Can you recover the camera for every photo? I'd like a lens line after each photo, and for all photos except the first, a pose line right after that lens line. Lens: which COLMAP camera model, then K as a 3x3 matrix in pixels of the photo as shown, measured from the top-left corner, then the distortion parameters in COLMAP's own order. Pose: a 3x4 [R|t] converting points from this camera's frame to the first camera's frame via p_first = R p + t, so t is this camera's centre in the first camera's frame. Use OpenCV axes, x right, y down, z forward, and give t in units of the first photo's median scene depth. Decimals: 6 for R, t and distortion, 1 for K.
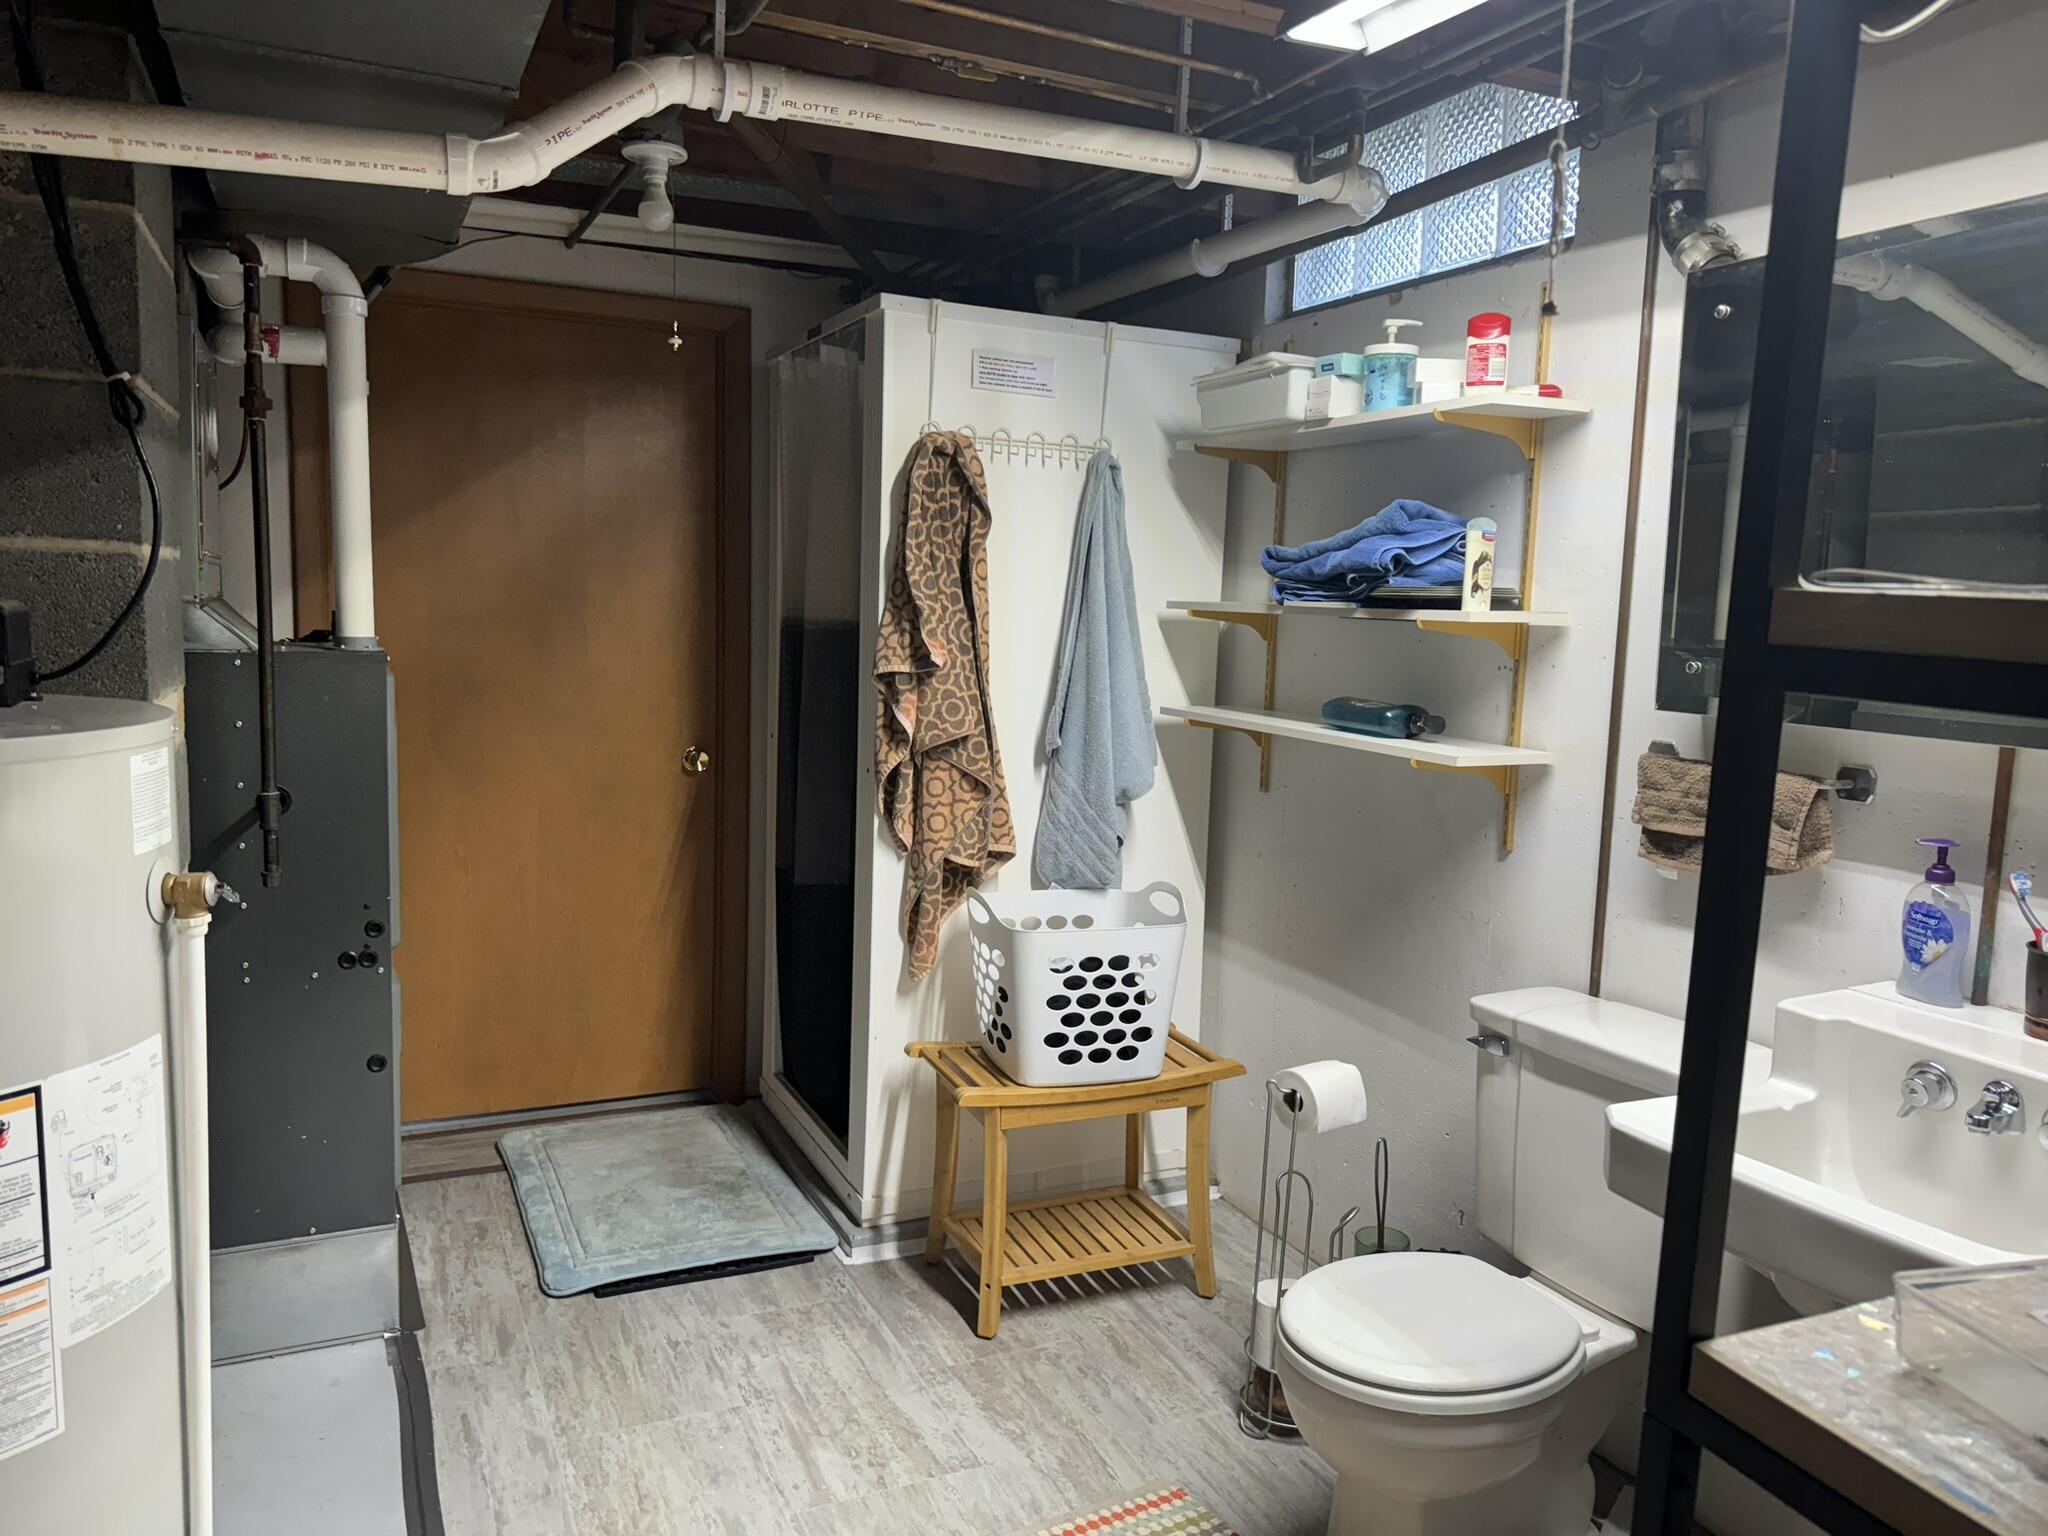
lens RADIAL K [[1456.8, 0, 1021.2], [0, 1456.8, 768.0], [0, 0, 1]] dist [0.030581, -0.027359]
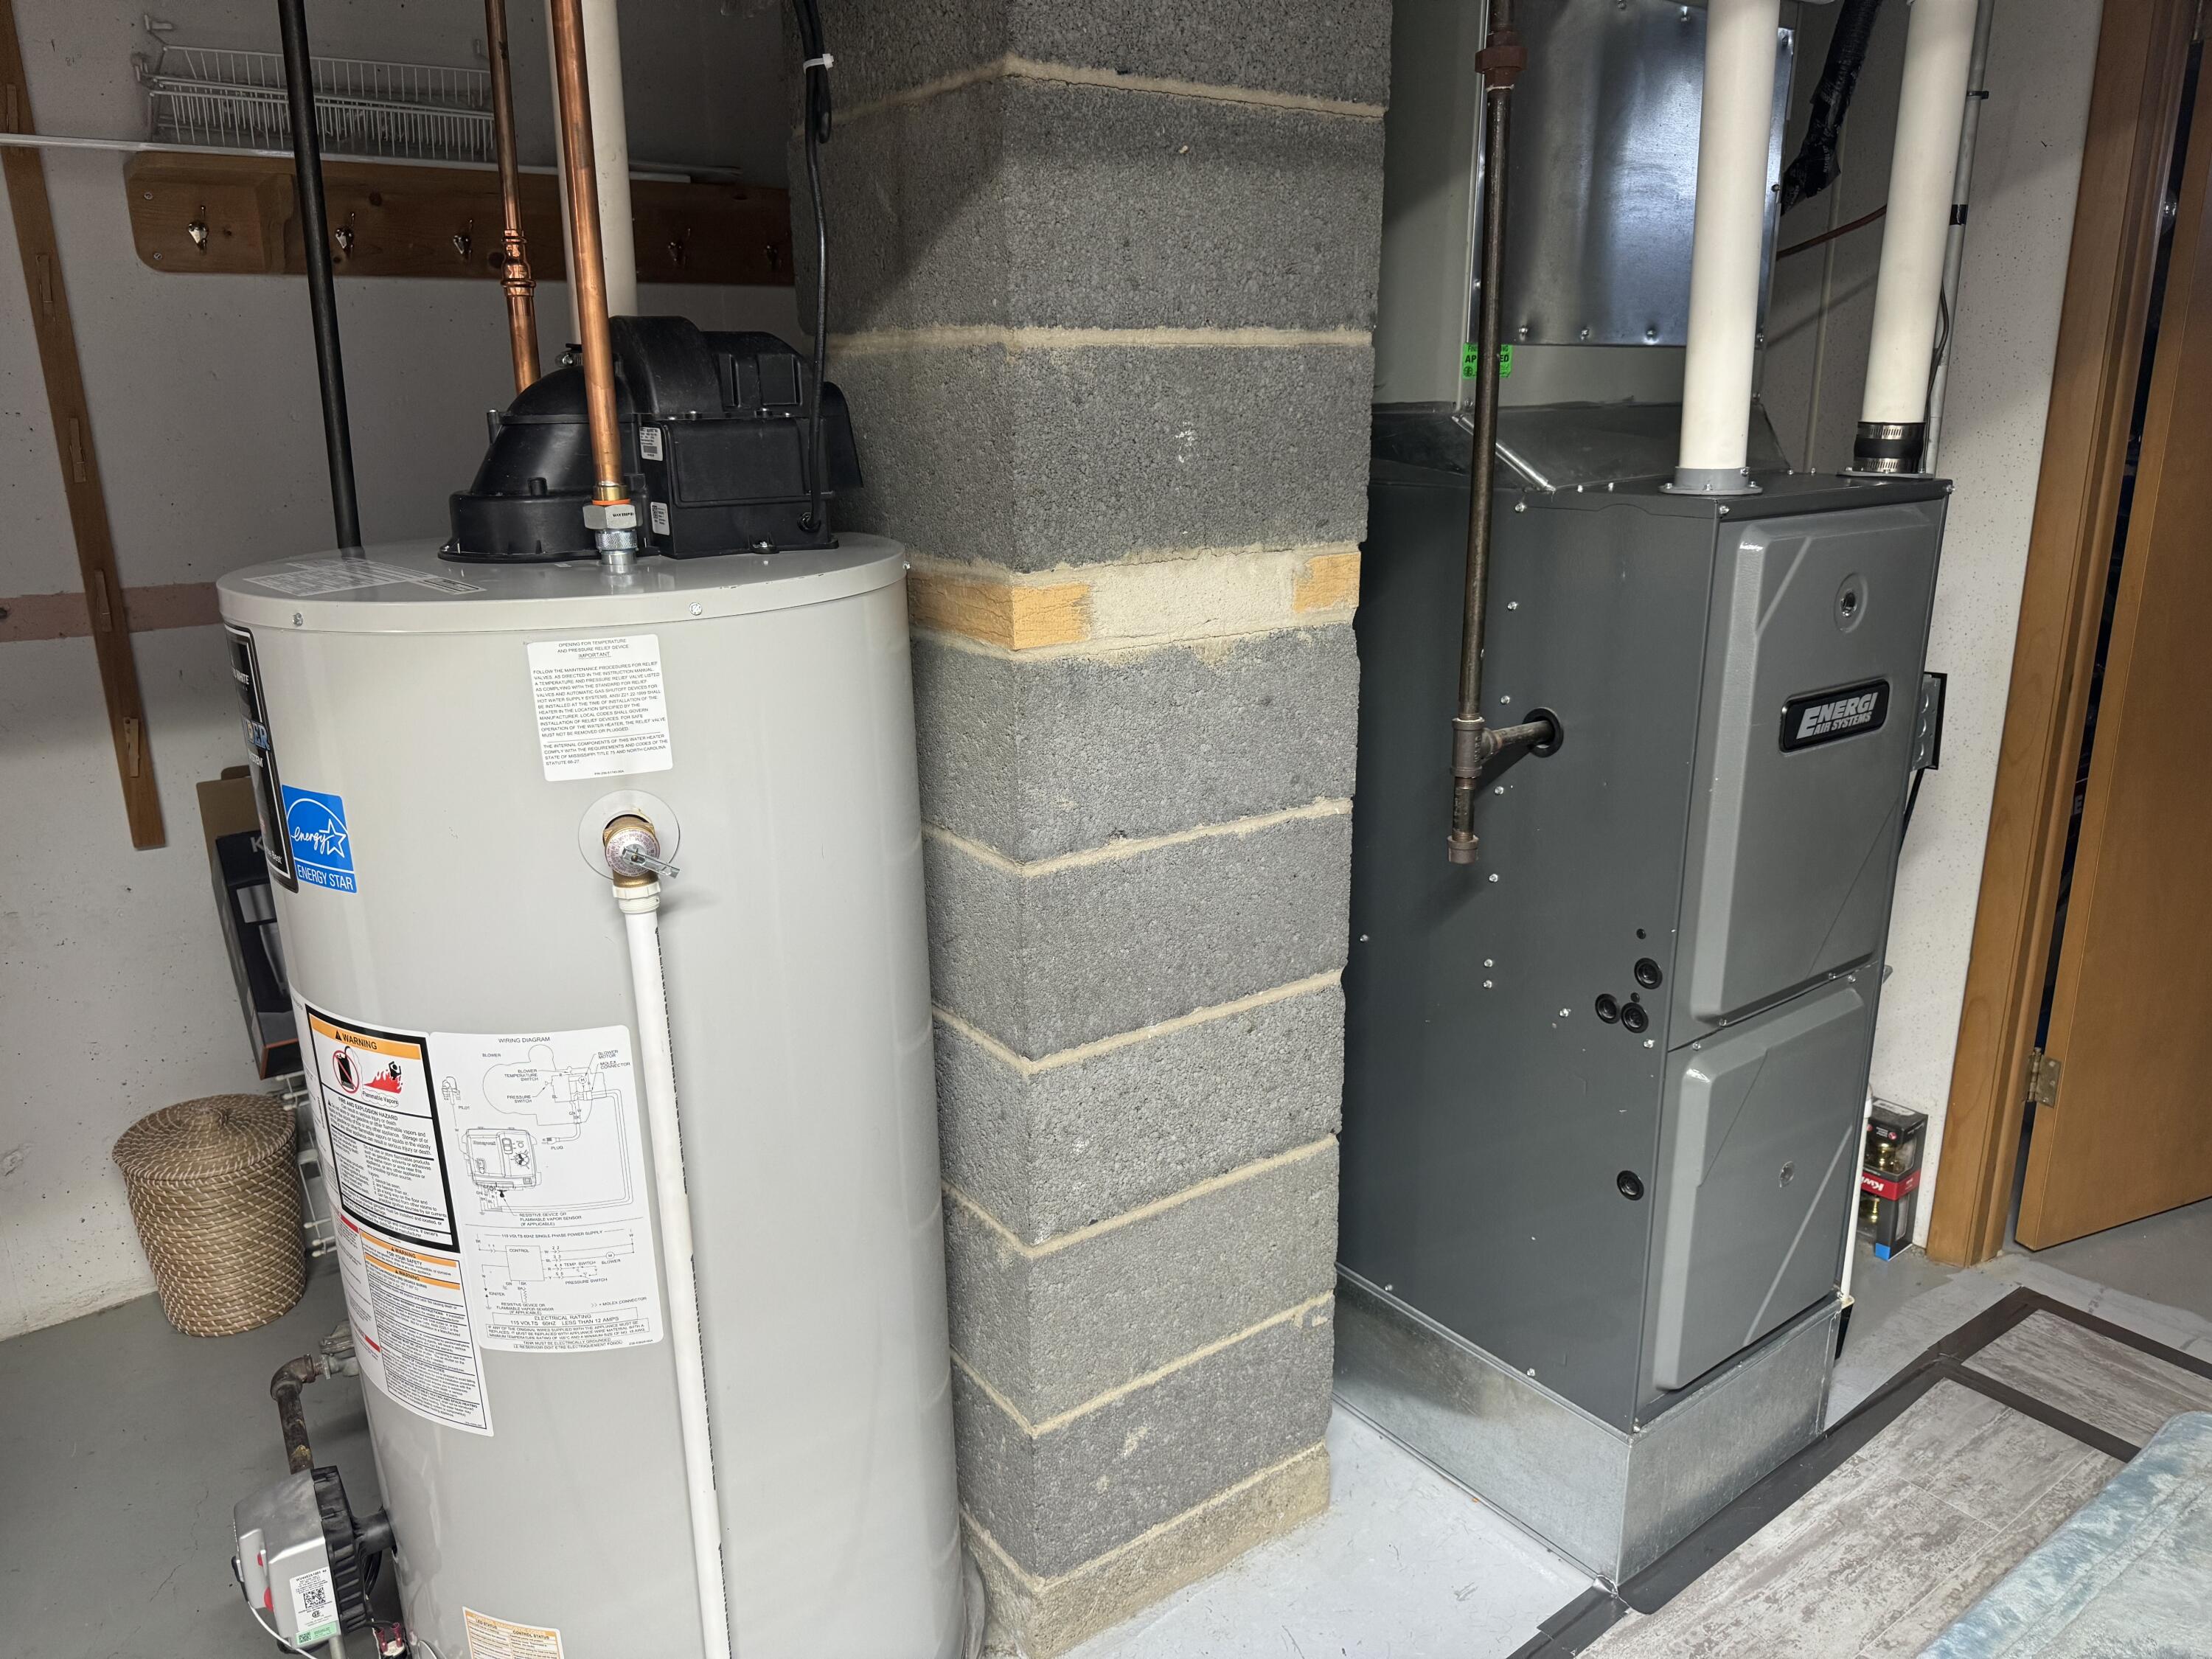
lens RADIAL K [[1573.5, 0, 1102.4], [0, 1573.5, 830.9], [0, 0, 1]] dist [0.030581, -0.027359]
pose [[0.186464, 0.238974, -0.952955, 0.157978], [-0.093150, 0.969897, 0.224996, -0.098042], [0.978036, 0.046815, 0.203111, 0.931074]]
